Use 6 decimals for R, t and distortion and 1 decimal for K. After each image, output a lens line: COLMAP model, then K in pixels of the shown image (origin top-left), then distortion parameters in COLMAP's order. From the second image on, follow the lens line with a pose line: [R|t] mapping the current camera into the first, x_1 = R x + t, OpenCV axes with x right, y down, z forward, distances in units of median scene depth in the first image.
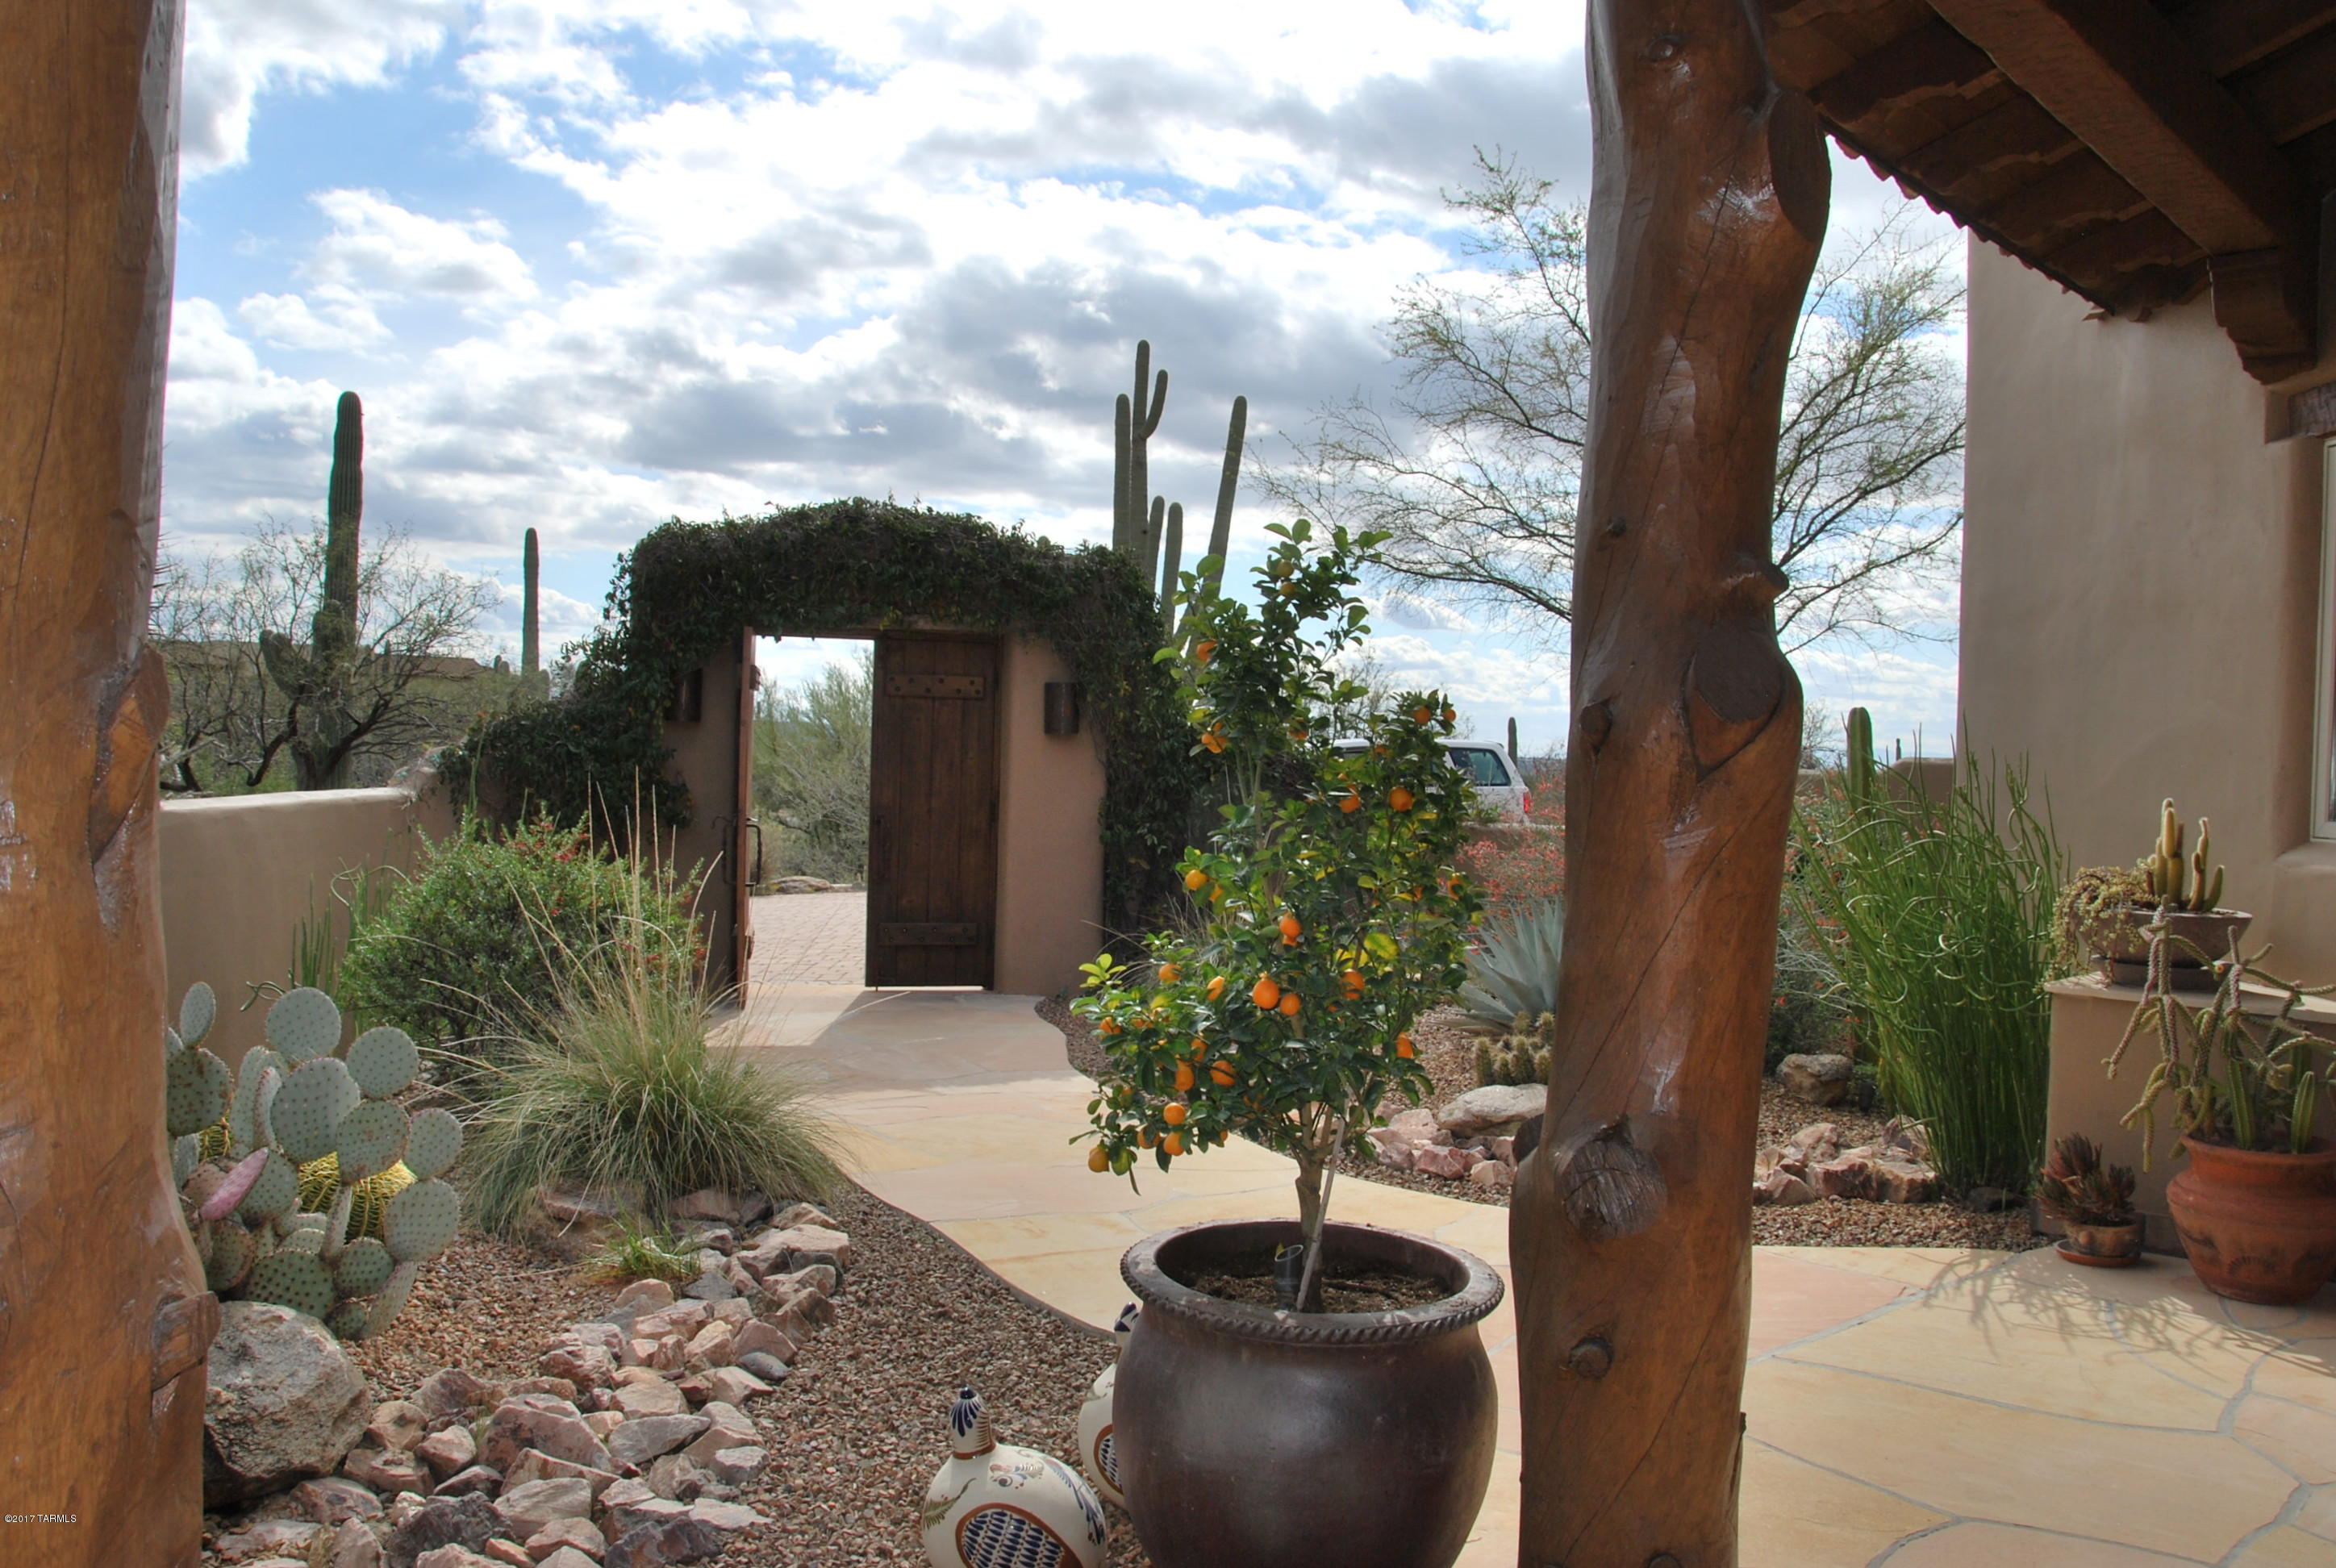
lens RADIAL K [[1917.3, 0, 1172.5], [0, 1917.3, 774.2], [0, 0, 1]] dist [-0.137878, 0.120570]
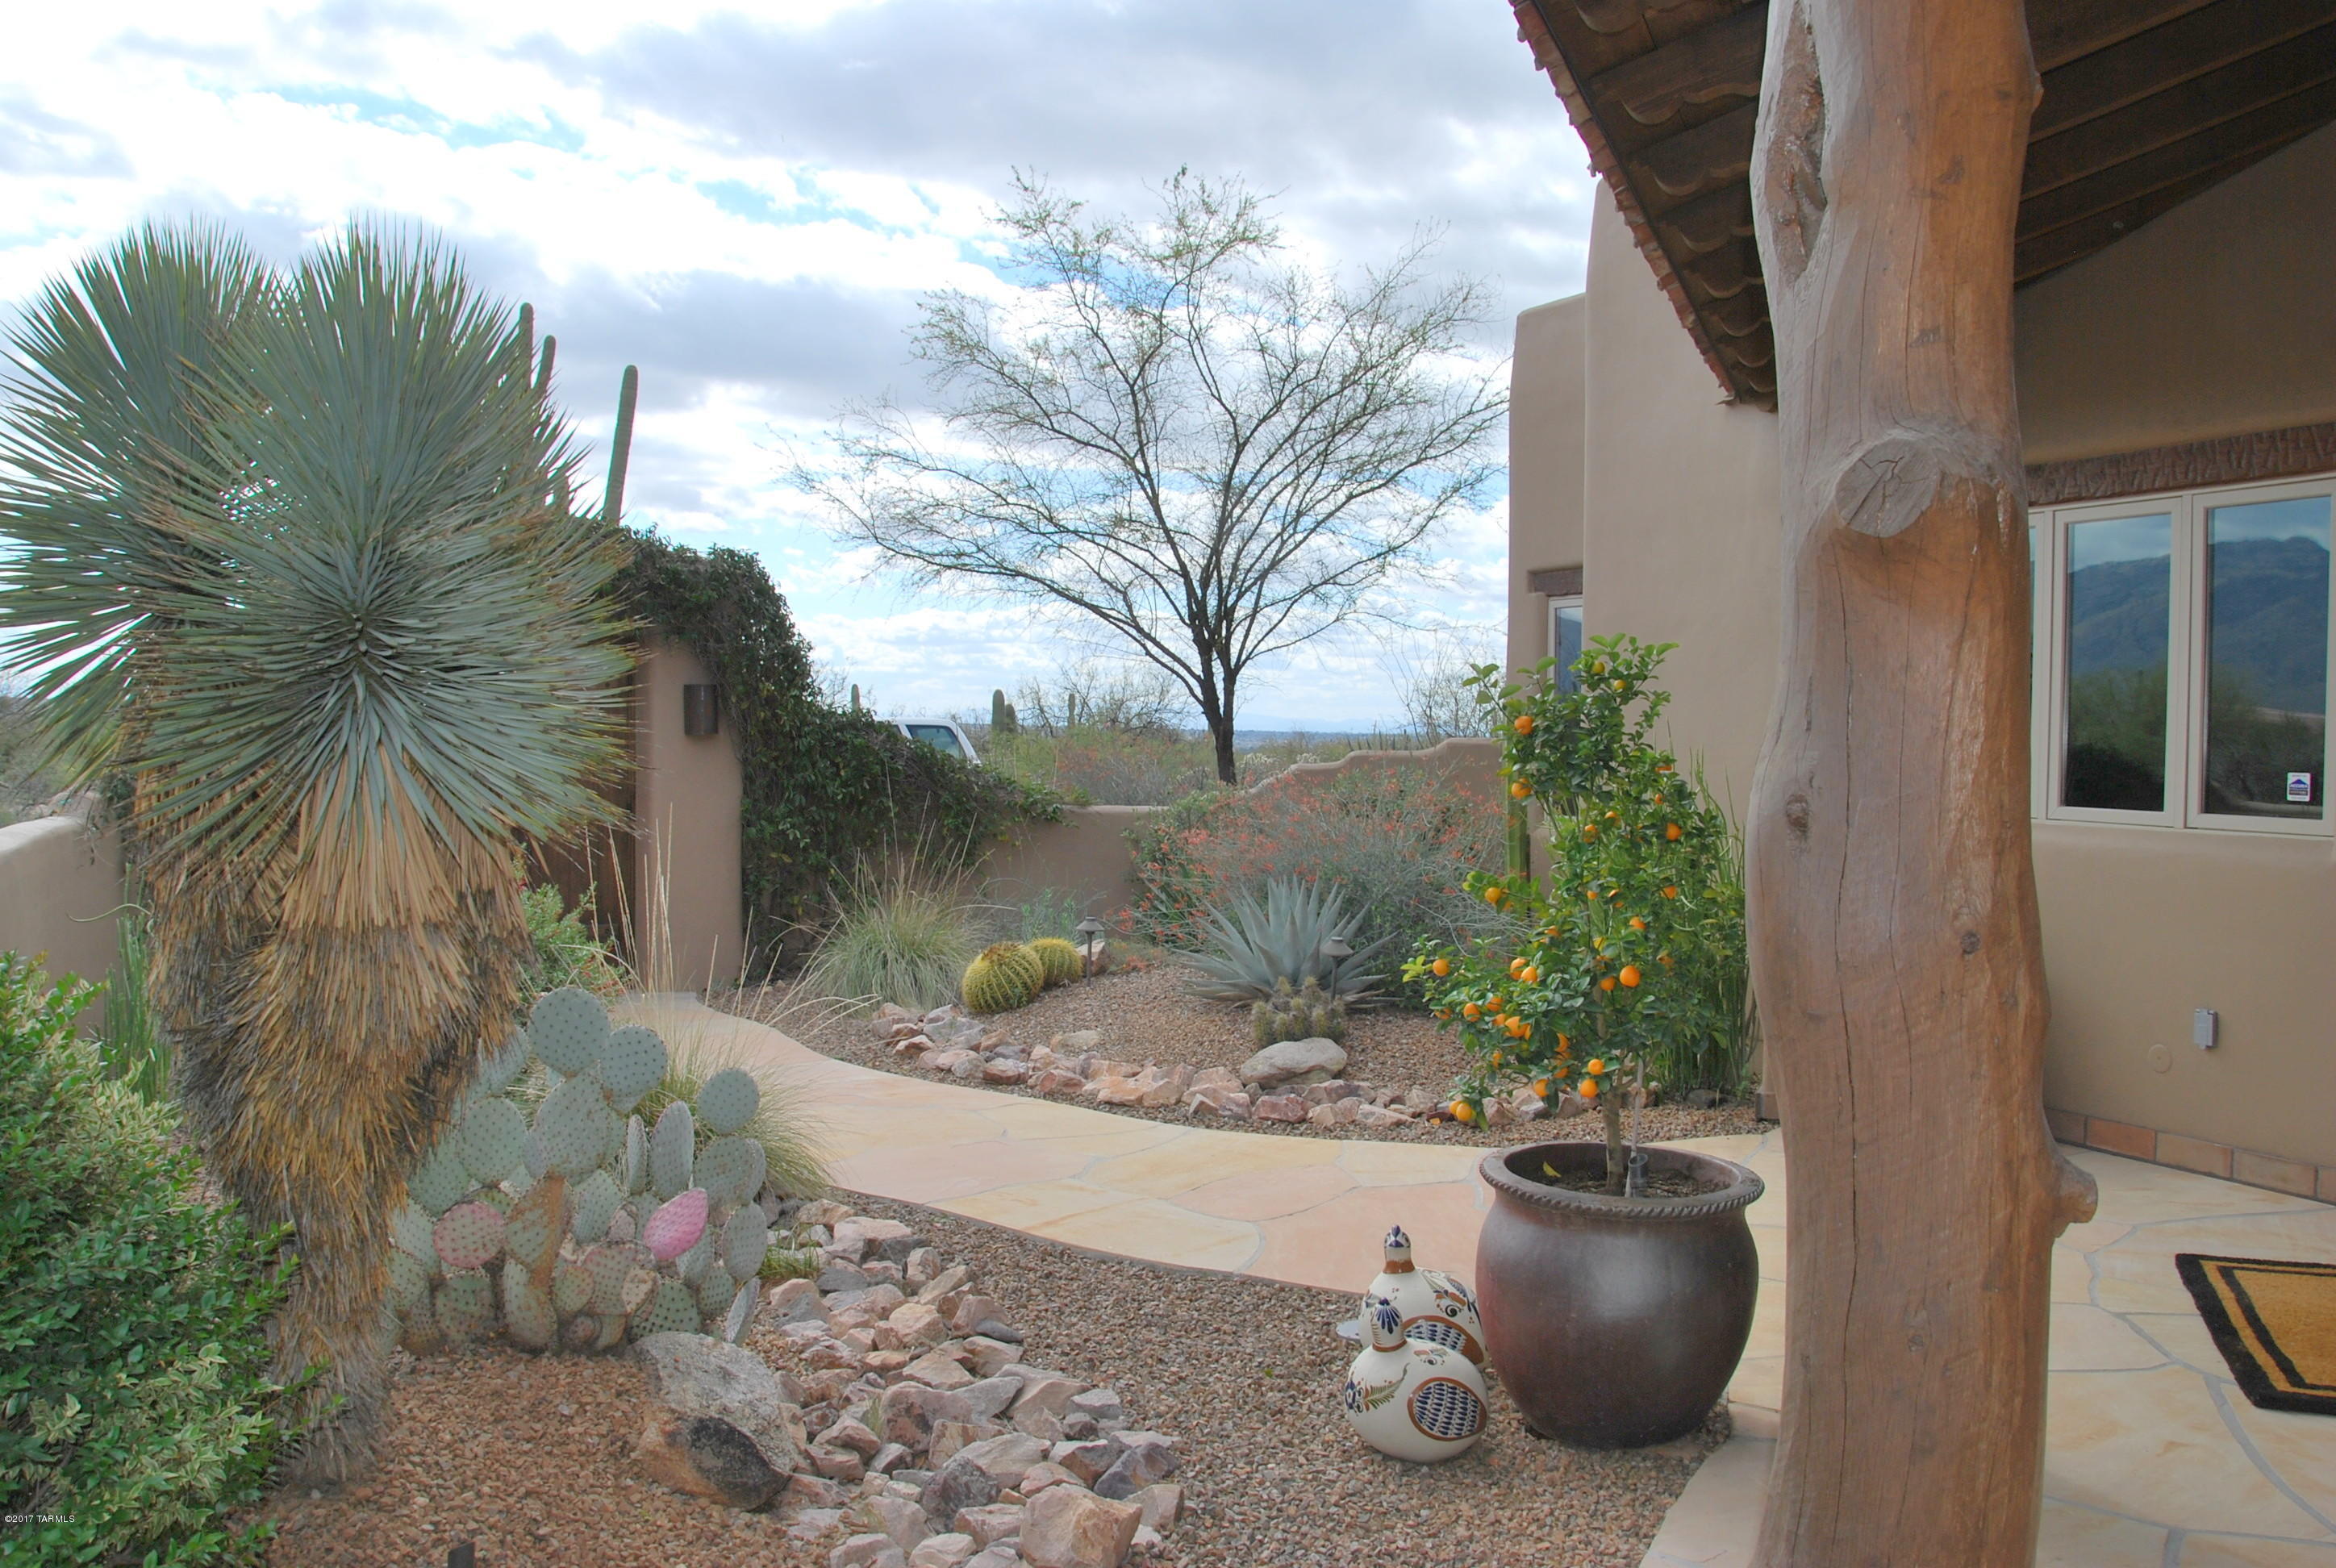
lens RADIAL K [[1929.1, 0, 1168.9], [0, 1929.1, 784.8], [0, 0, 1]] dist [-0.160948, 0.190205]
pose [[0.929283, -0.032652, 0.367923, -0.202090], [0.022664, 0.999249, 0.031436, -0.020375], [-0.368673, -0.020874, 0.929325, -0.041147]]
